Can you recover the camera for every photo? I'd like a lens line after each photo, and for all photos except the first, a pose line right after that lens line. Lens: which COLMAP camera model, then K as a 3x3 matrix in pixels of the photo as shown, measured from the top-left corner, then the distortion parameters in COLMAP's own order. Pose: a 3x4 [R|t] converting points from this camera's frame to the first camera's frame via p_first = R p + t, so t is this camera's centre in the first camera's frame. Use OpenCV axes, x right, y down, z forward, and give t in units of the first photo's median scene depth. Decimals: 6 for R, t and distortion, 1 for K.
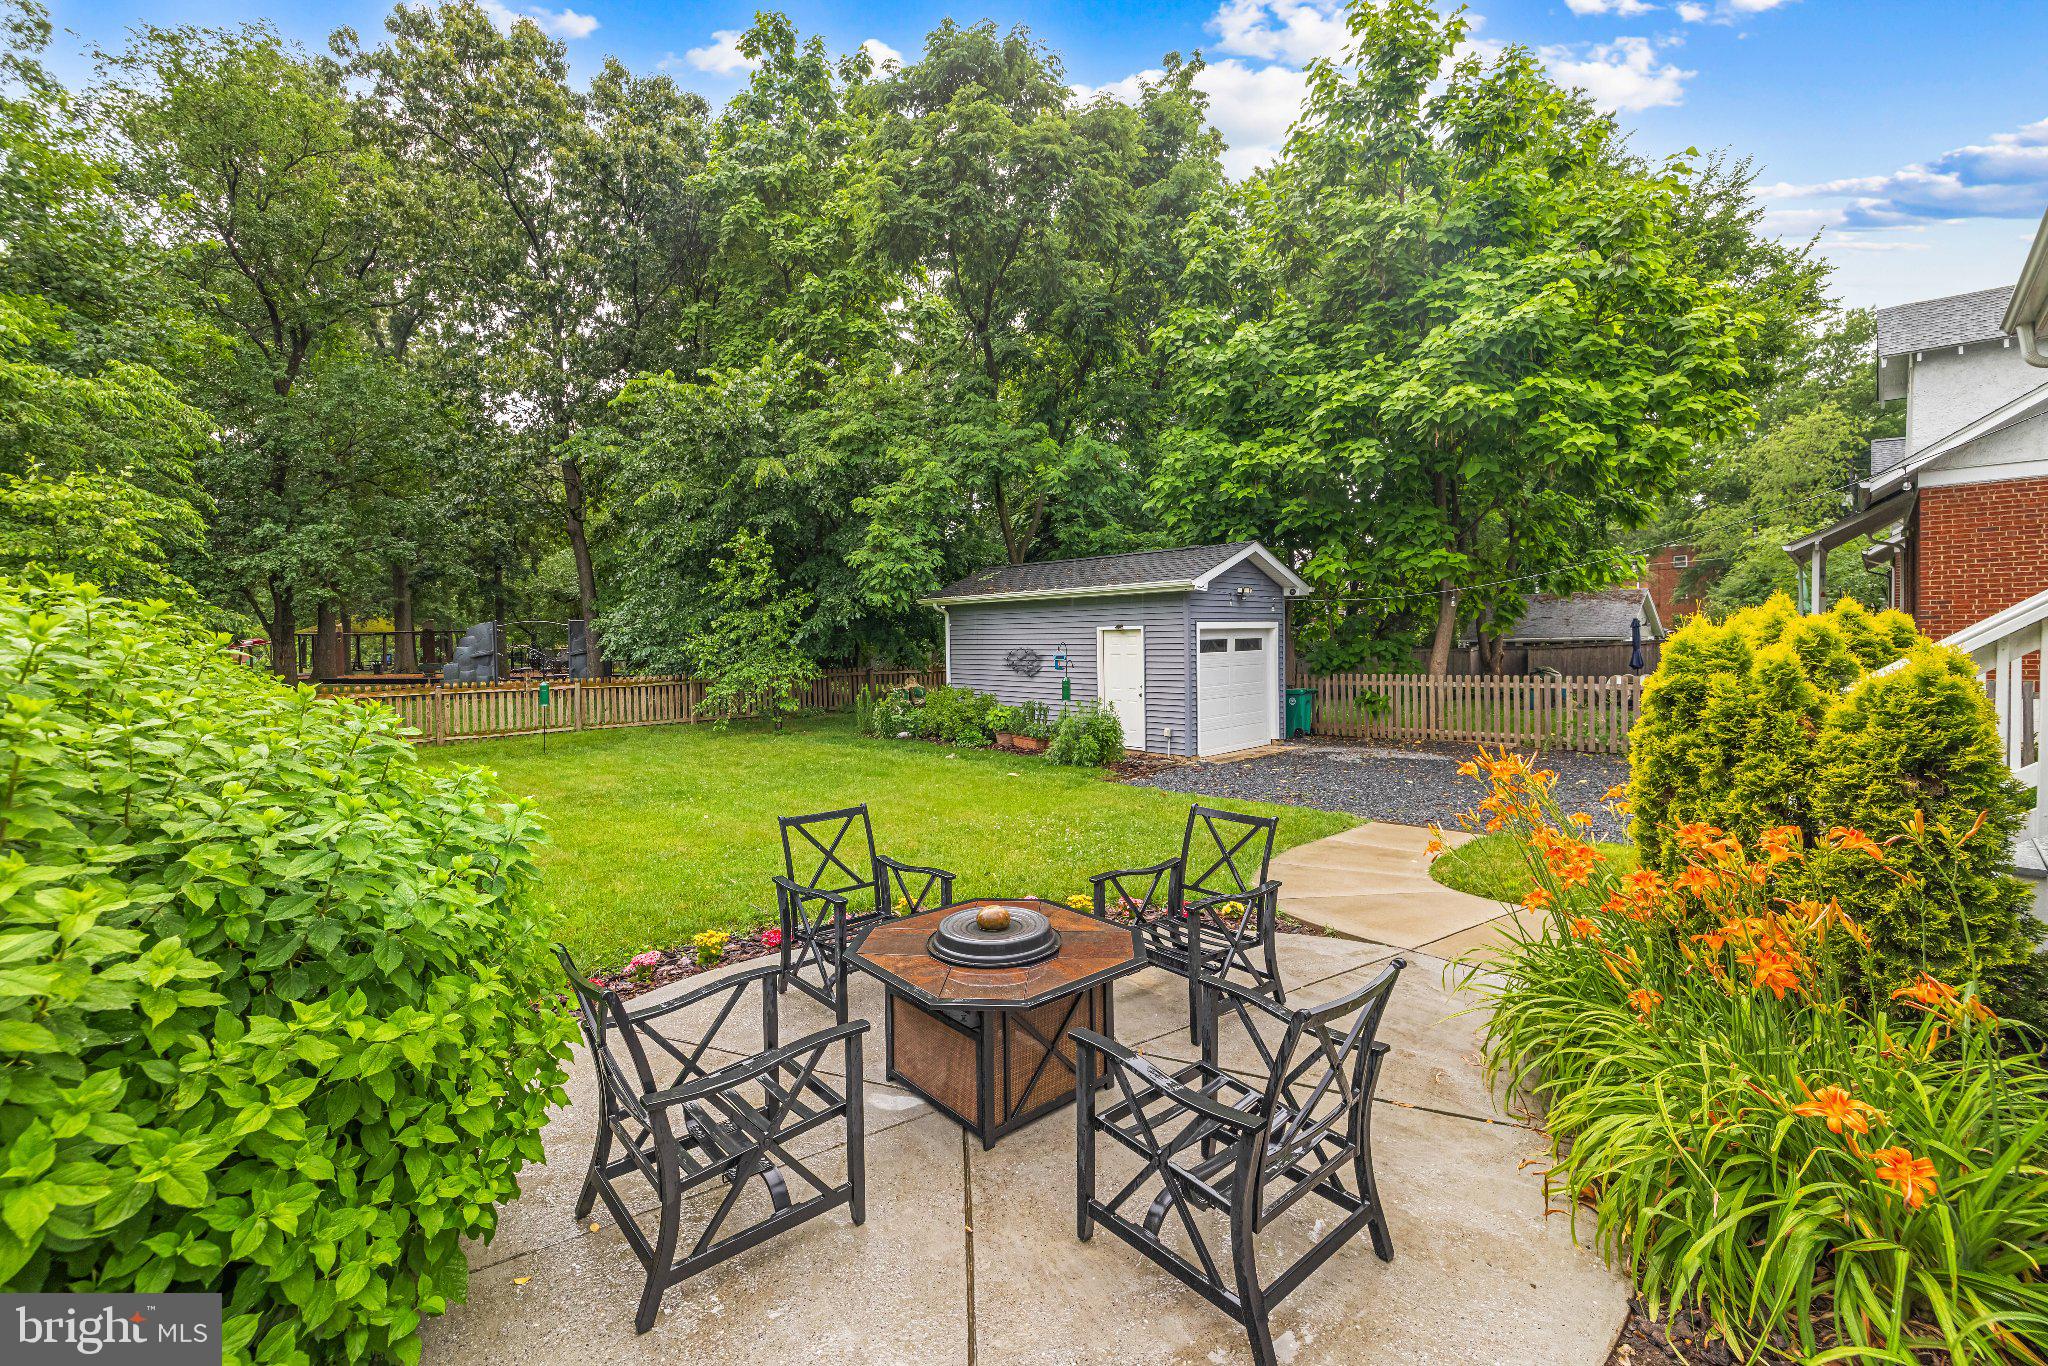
lens RADIAL K [[878.4, 0, 1028.9], [0, 878.4, 642.7], [0, 0, 1]] dist [0.002384, 0.000267]
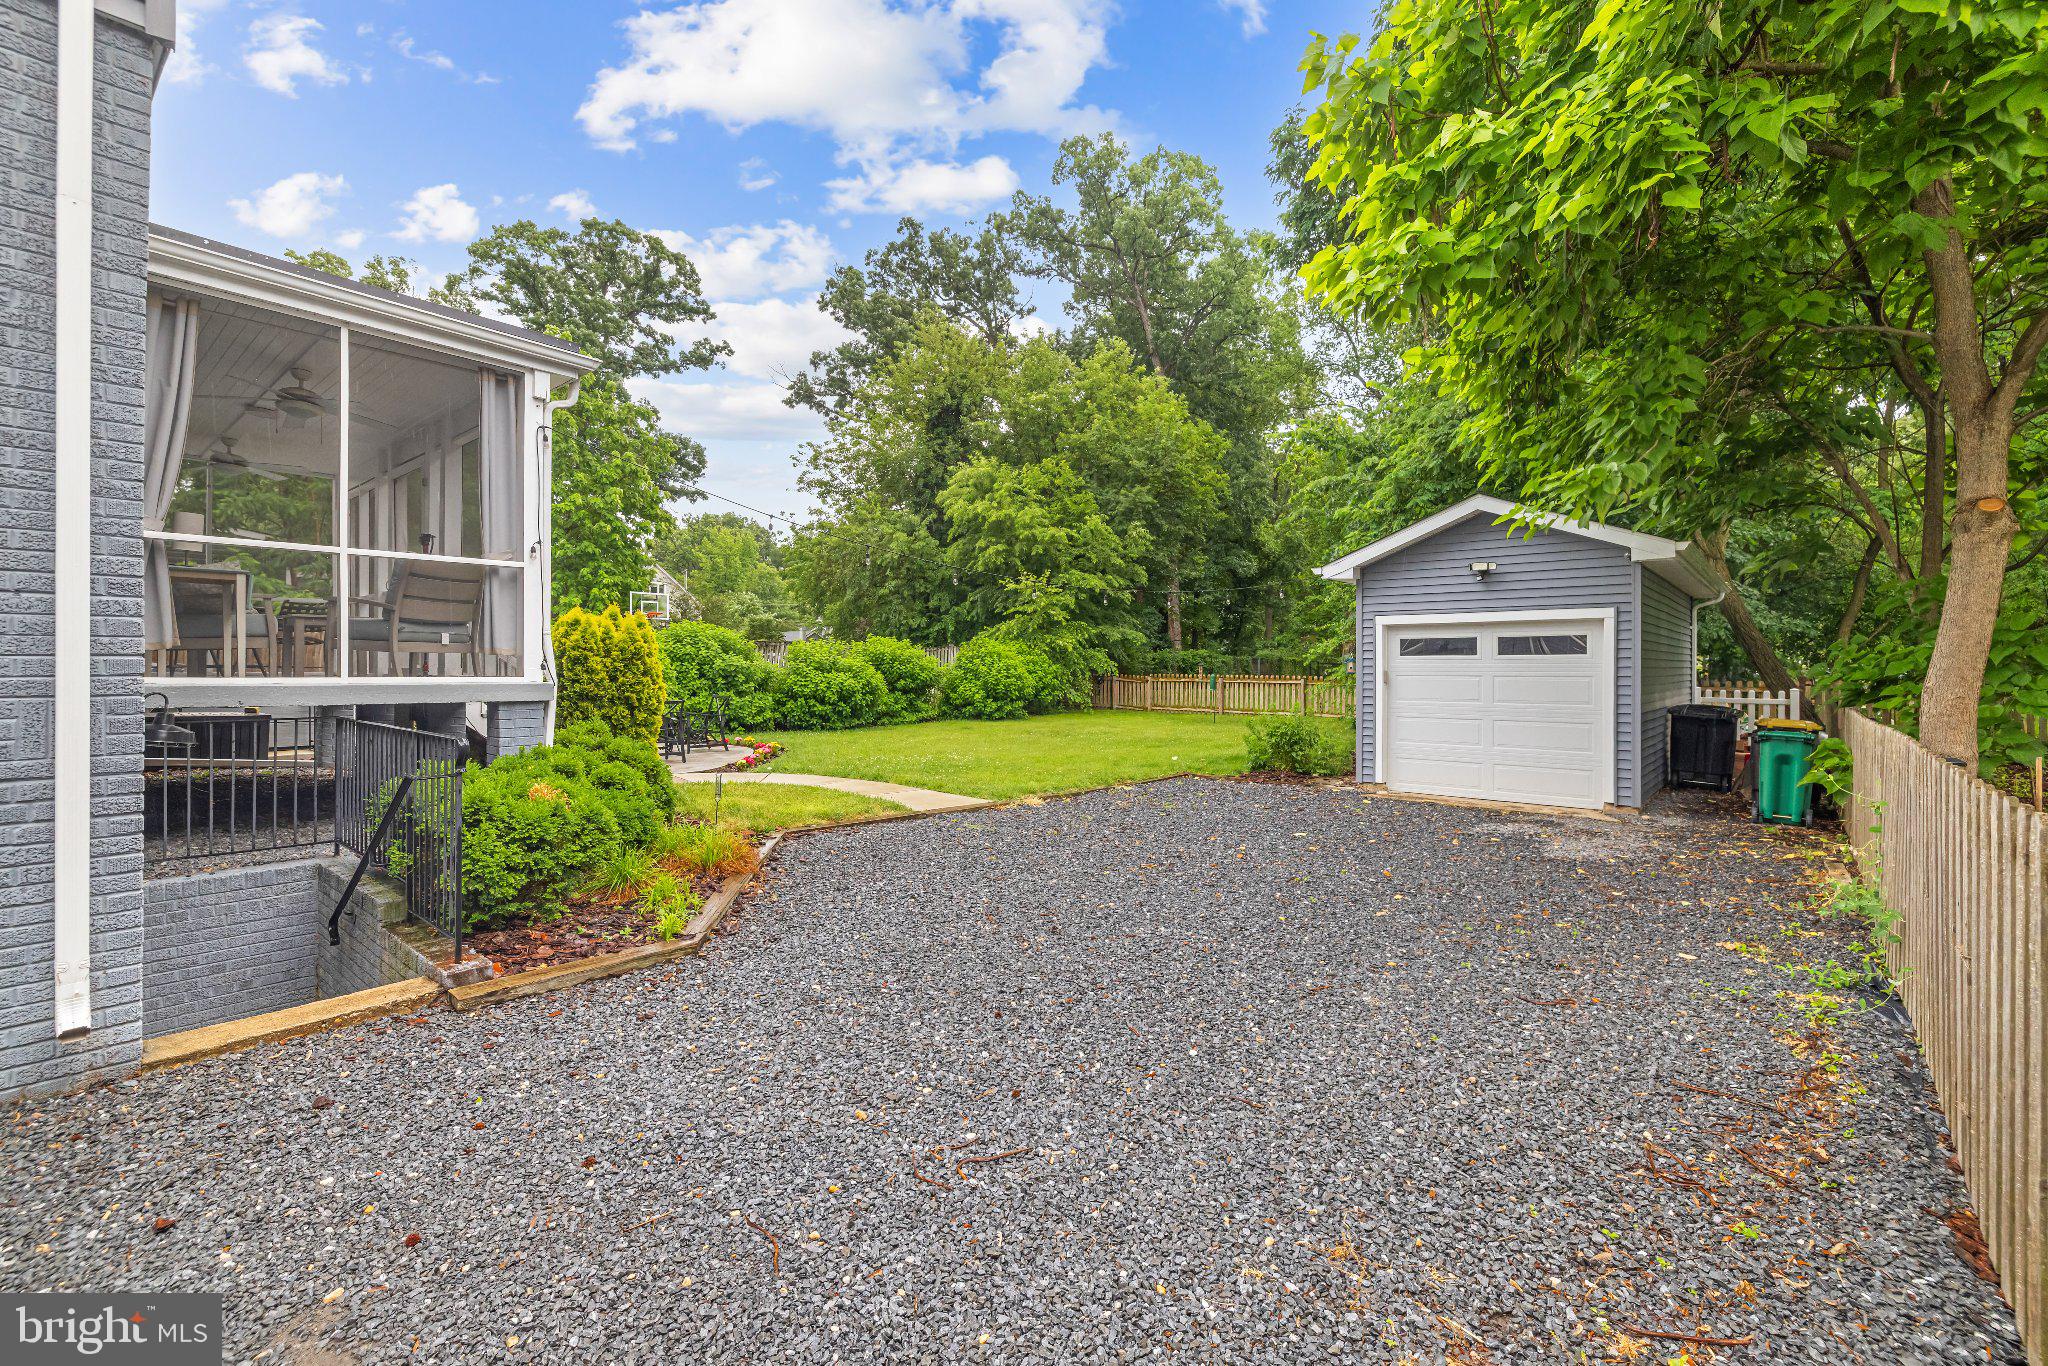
lens RADIAL K [[879.1, 0, 1024.0], [0, 879.1, 683.0], [0, 0, 1]] dist [0.000351, 0.000062]
pose [[0.059483, 0.032220, -0.997709, 0.845543], [-0.006359, 0.999471, 0.031898, 0.011251], [0.998209, 0.004447, 0.059657, 0.544172]]
